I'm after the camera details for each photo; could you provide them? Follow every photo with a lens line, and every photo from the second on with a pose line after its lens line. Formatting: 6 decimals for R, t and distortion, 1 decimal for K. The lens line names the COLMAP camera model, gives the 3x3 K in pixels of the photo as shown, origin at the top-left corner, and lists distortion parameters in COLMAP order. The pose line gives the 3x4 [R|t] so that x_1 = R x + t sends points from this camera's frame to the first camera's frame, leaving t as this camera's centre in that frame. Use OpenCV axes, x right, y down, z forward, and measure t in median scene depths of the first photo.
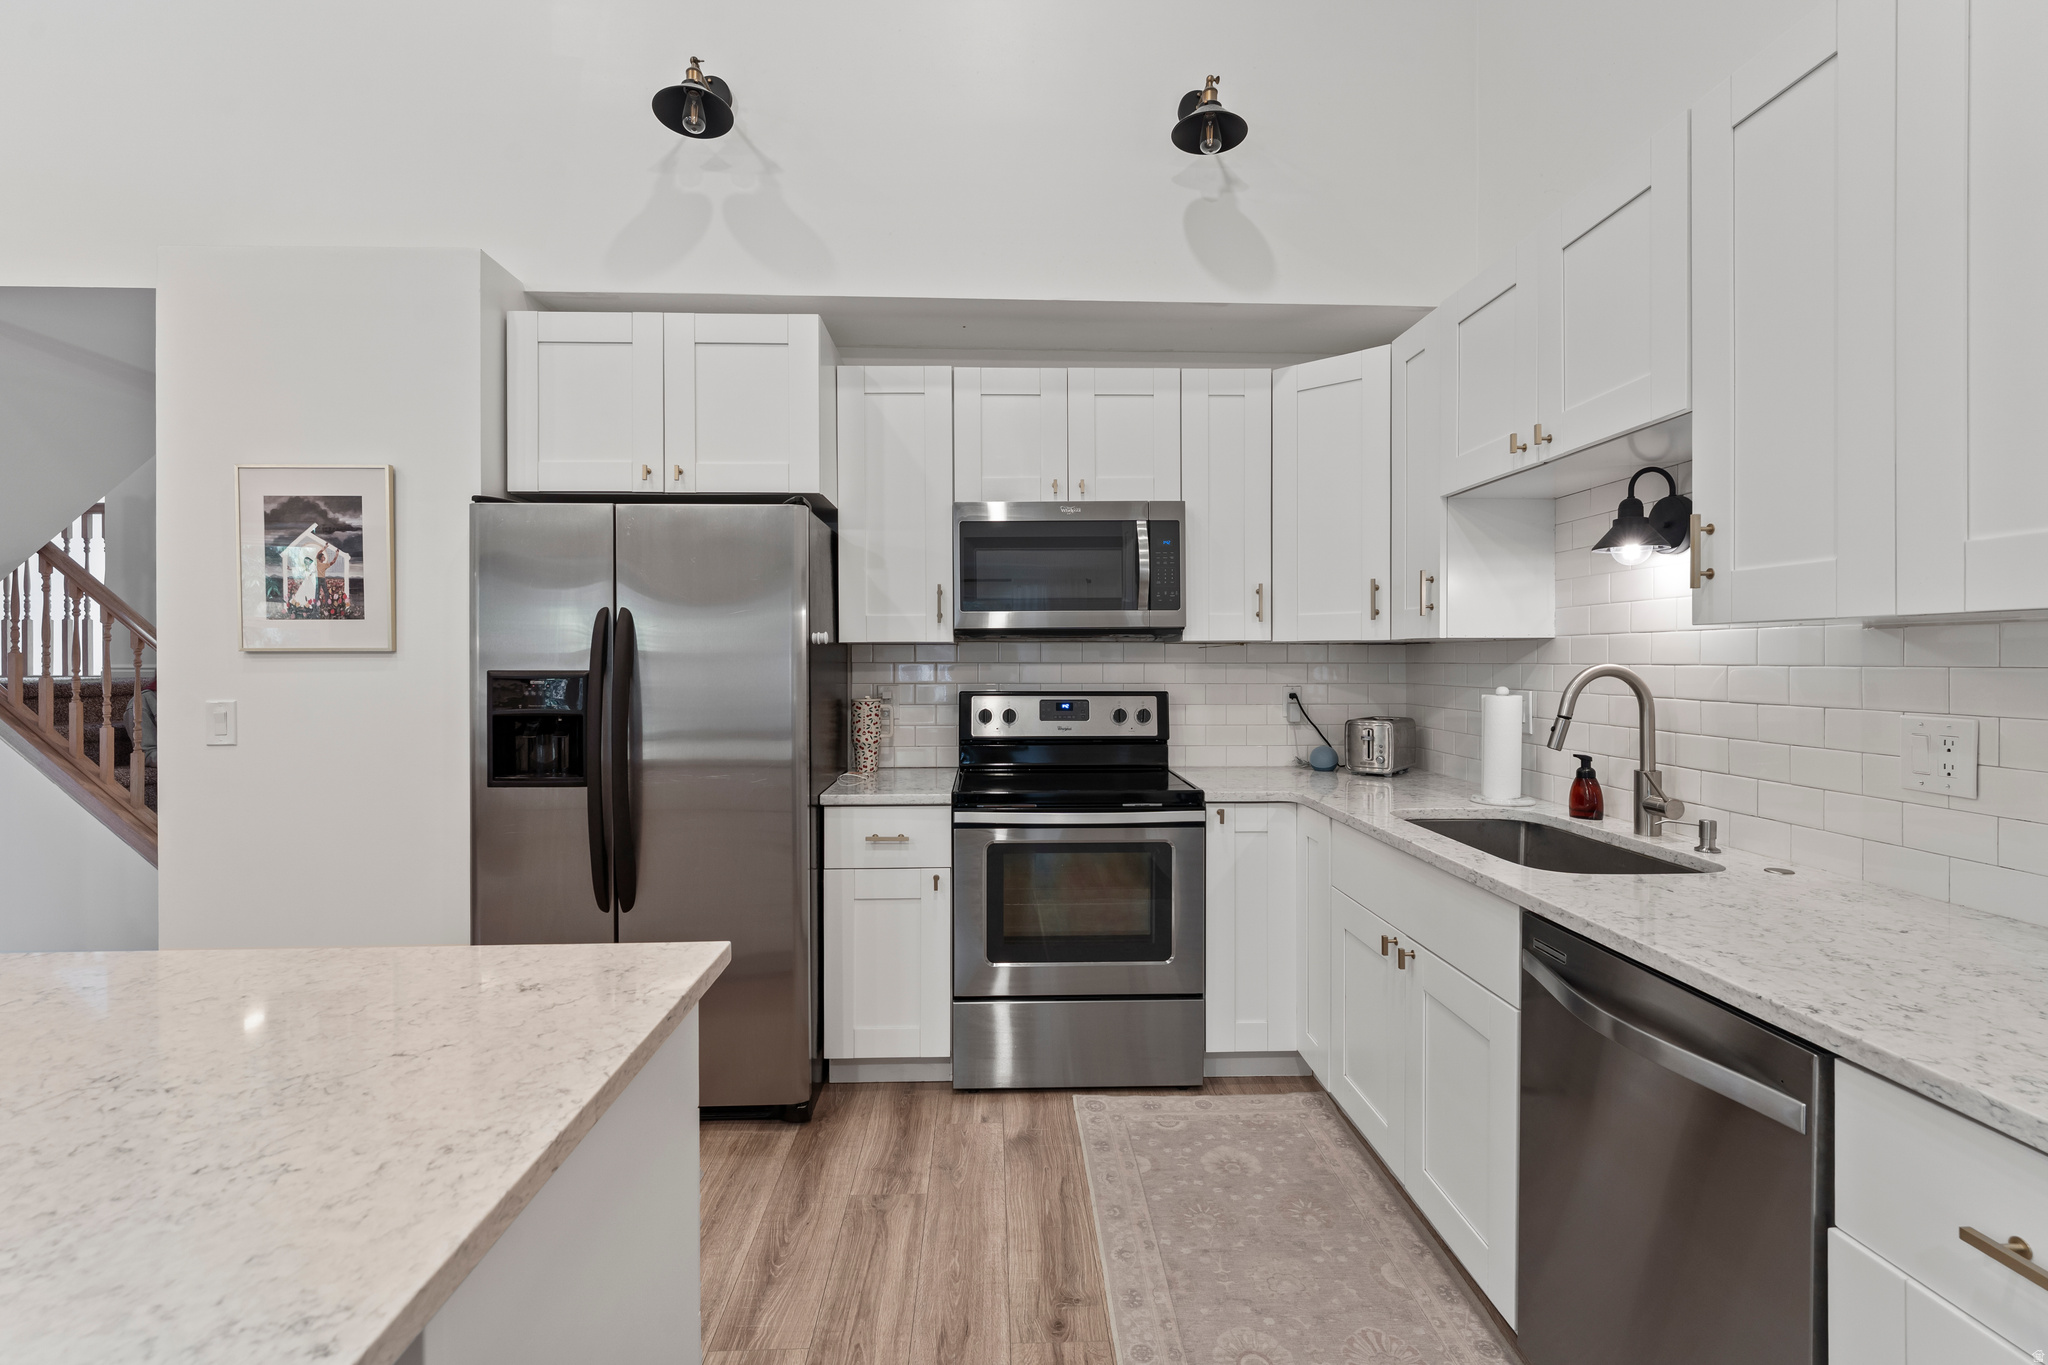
lens RADIAL K [[936.1, 0, 1027.5], [0, 936.1, 669.4], [0, 0, 1]] dist [-0.001987, -0.000792]
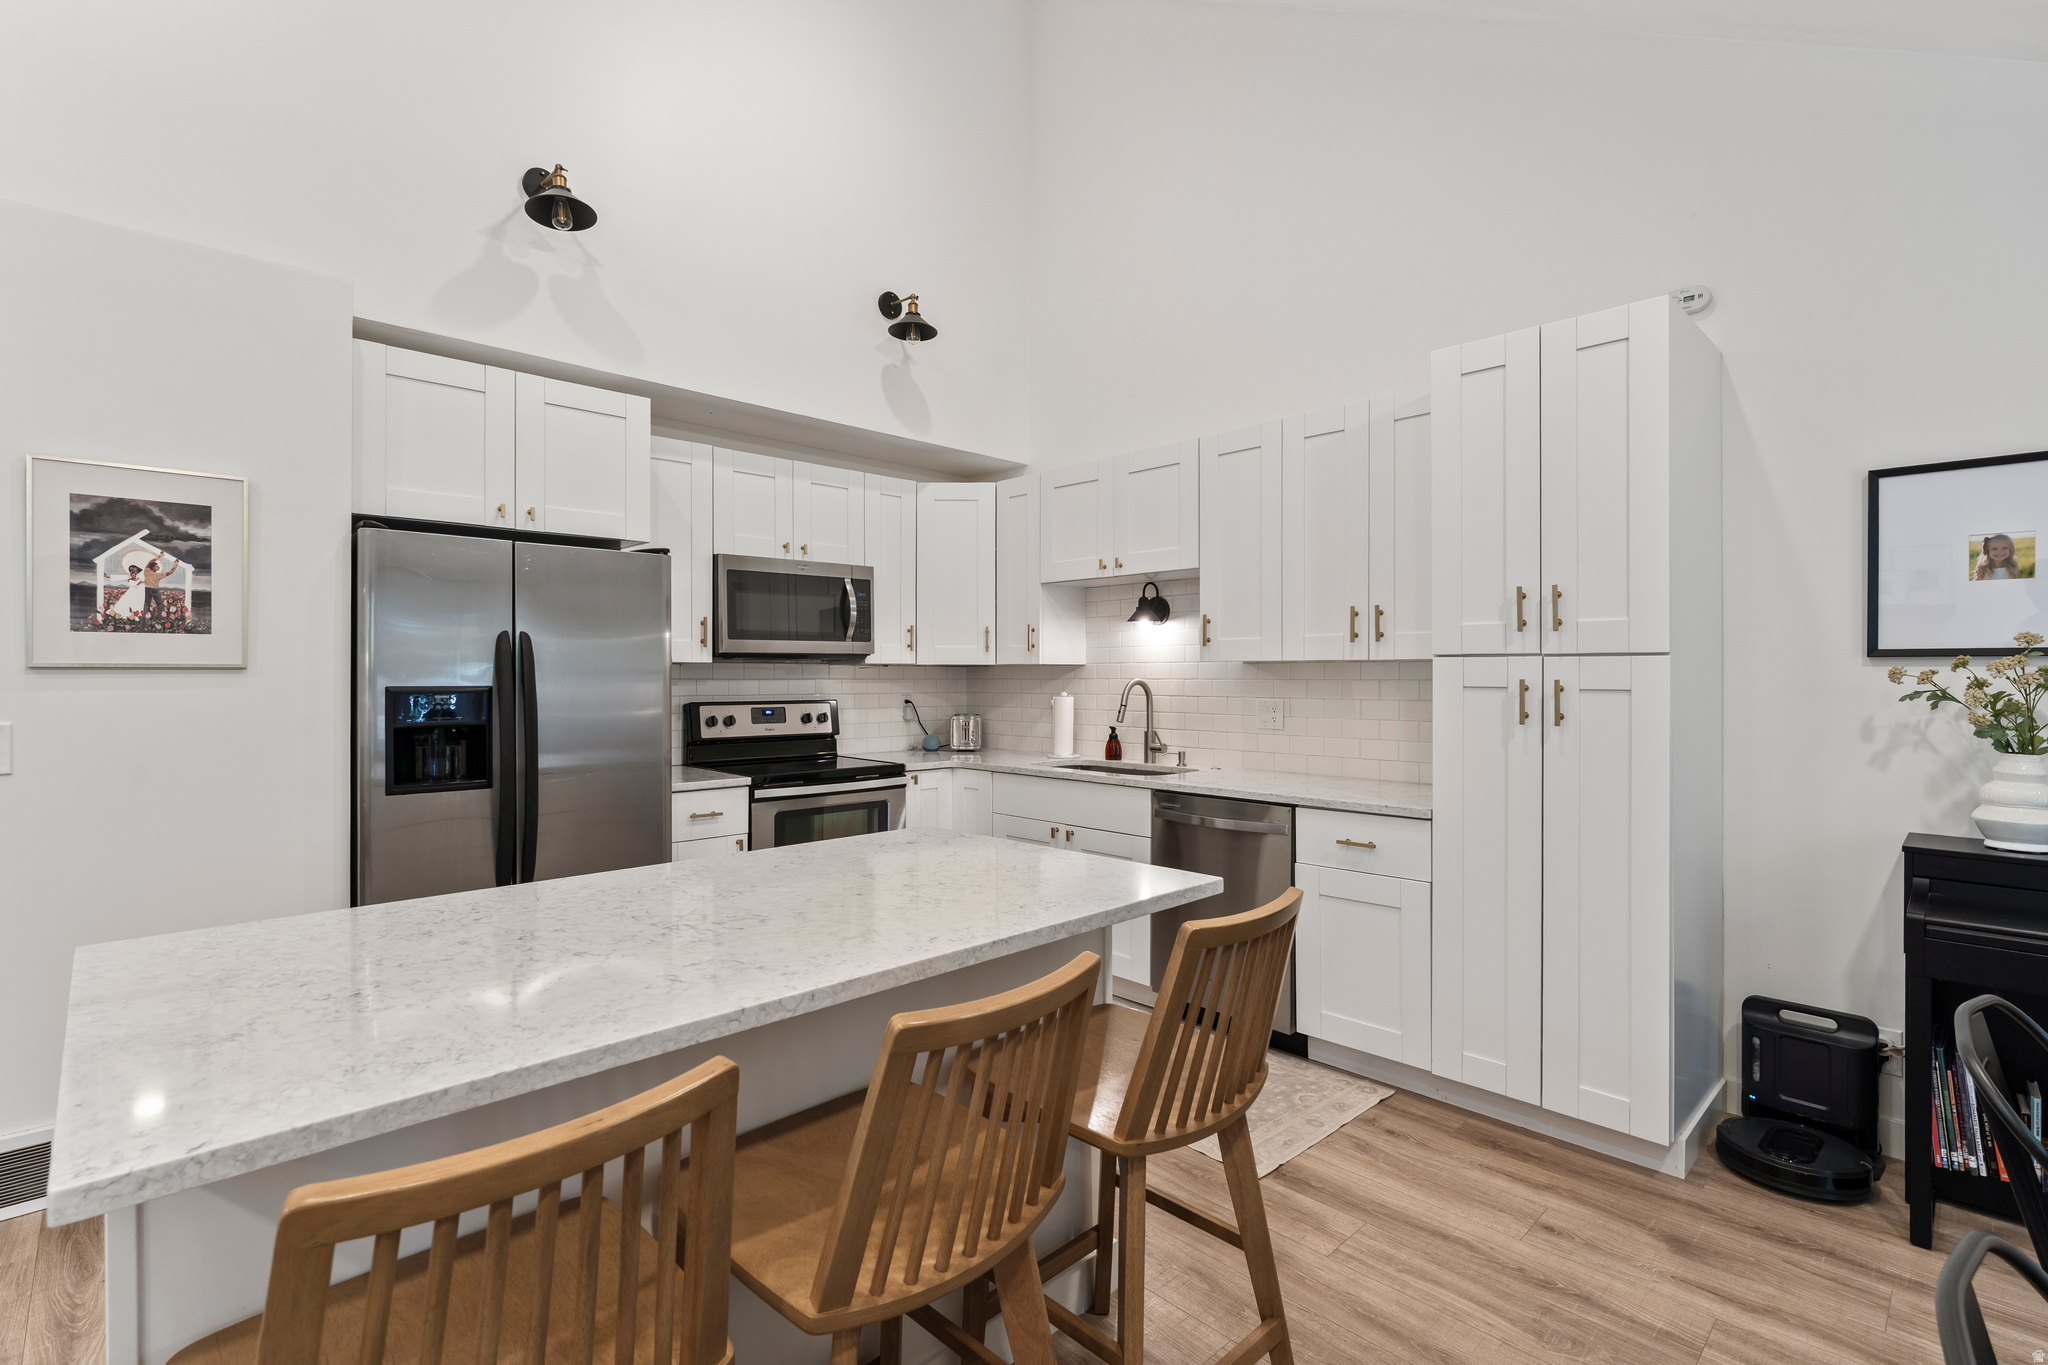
lens RADIAL K [[936.1, 0, 1027.5], [0, 936.1, 669.4], [0, 0, 1]] dist [-0.001987, -0.000792]
pose [[0.744809, 0.005400, 0.667256, -0.726218], [0.006665, 0.999857, -0.015532, 0.003115], [-0.667245, 0.016016, 0.744666, -0.274362]]
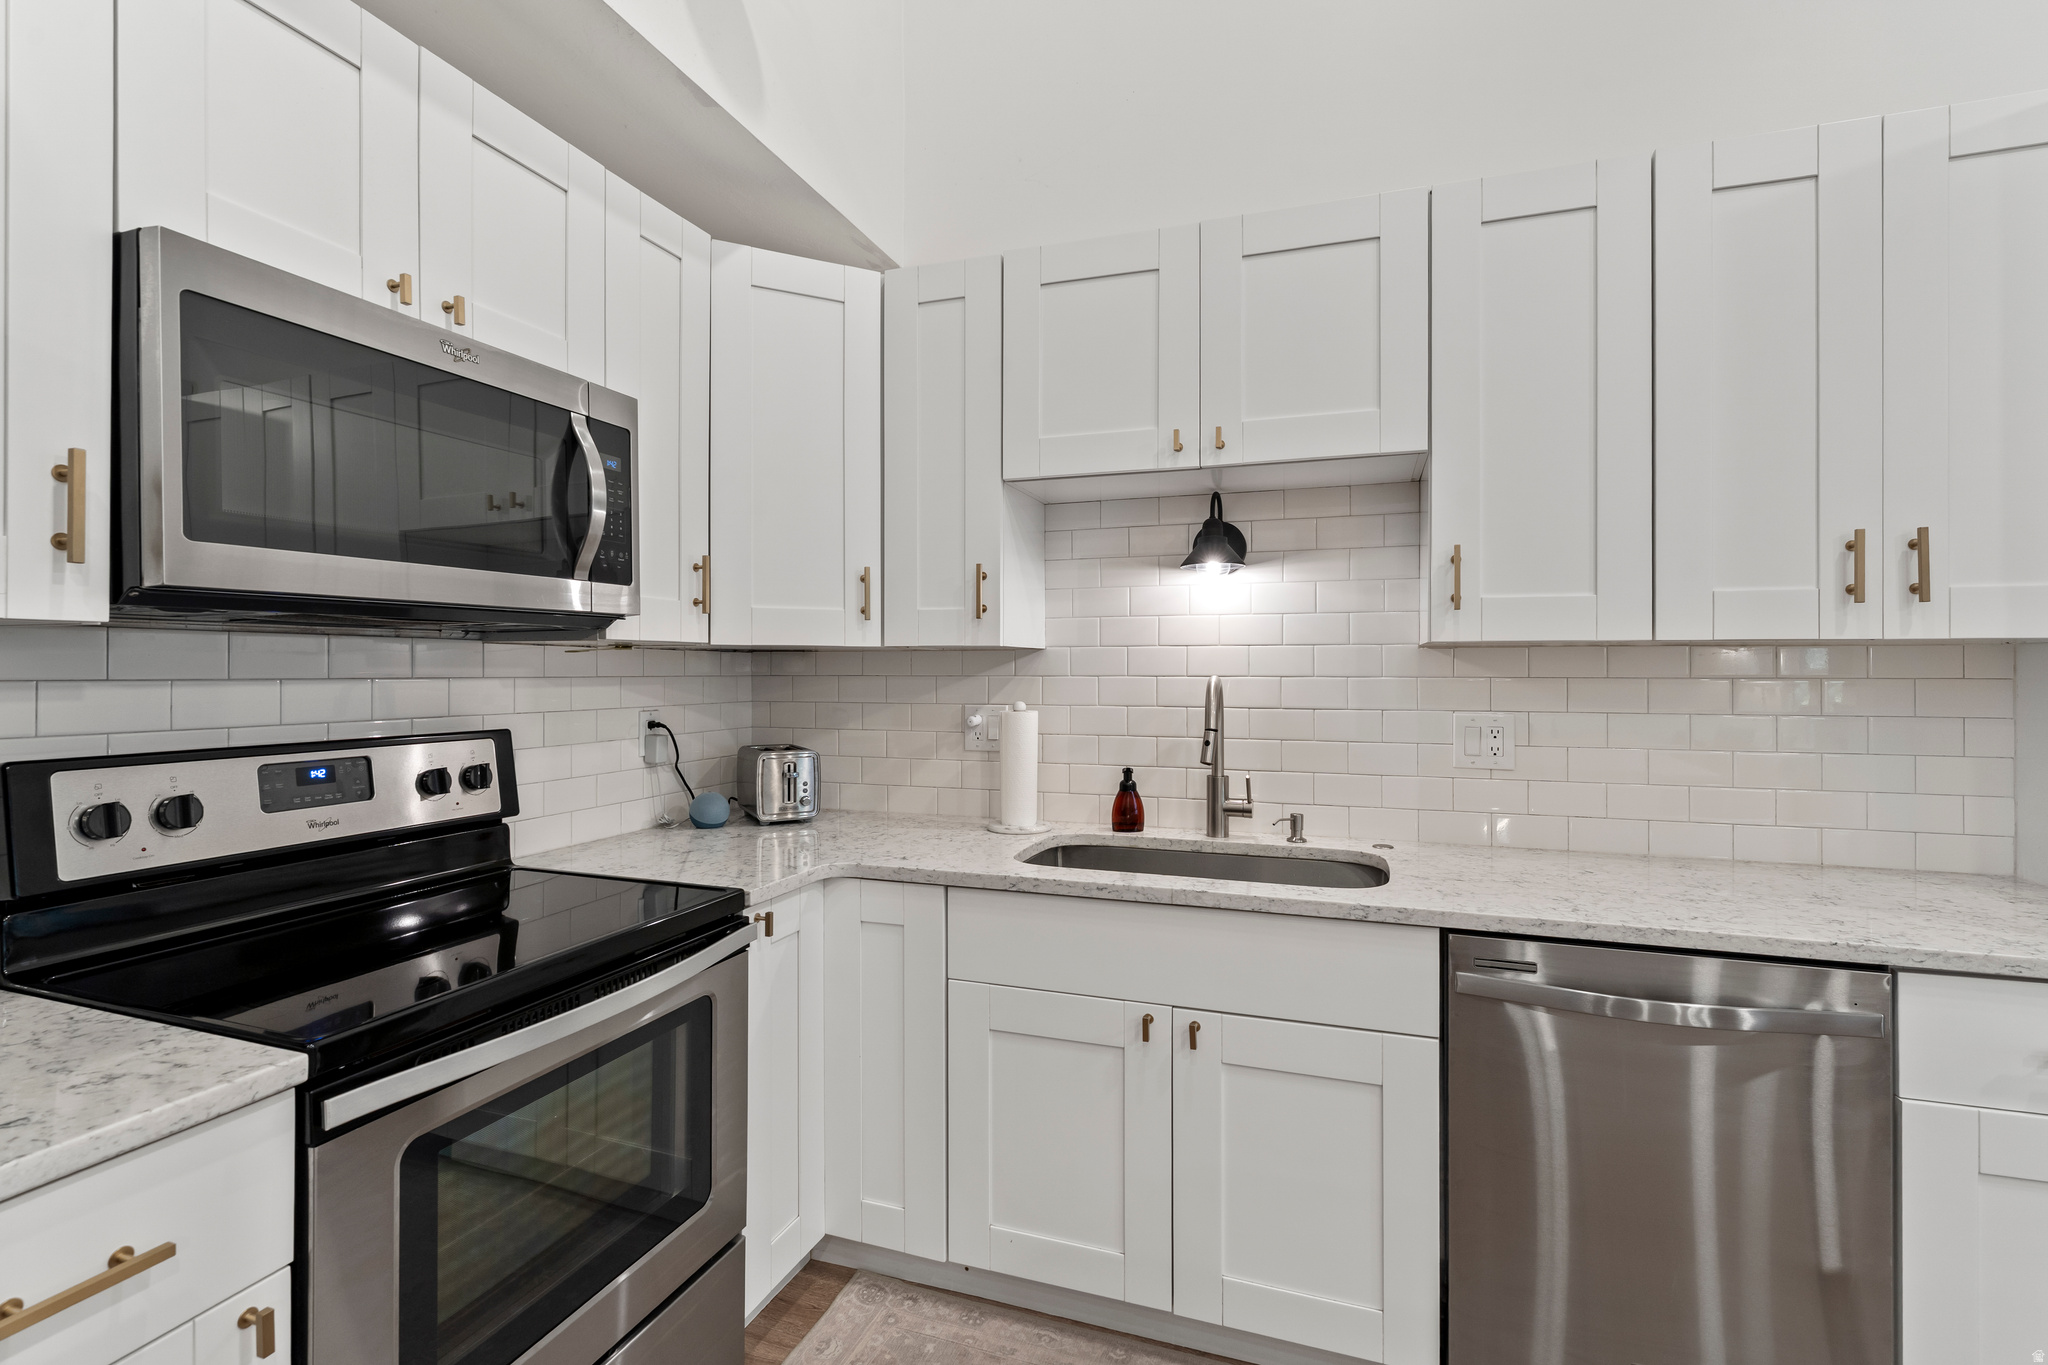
lens RADIAL K [[936.1, 0, 1027.5], [0, 936.1, 669.4], [0, 0, 1]] dist [-0.001987, -0.000792]
pose [[0.367577, 0.000915, 0.929993, -0.332121], [0.008958, 0.999950, -0.004524, -0.008503], [-0.929950, 0.009994, 0.367550, 0.660095]]
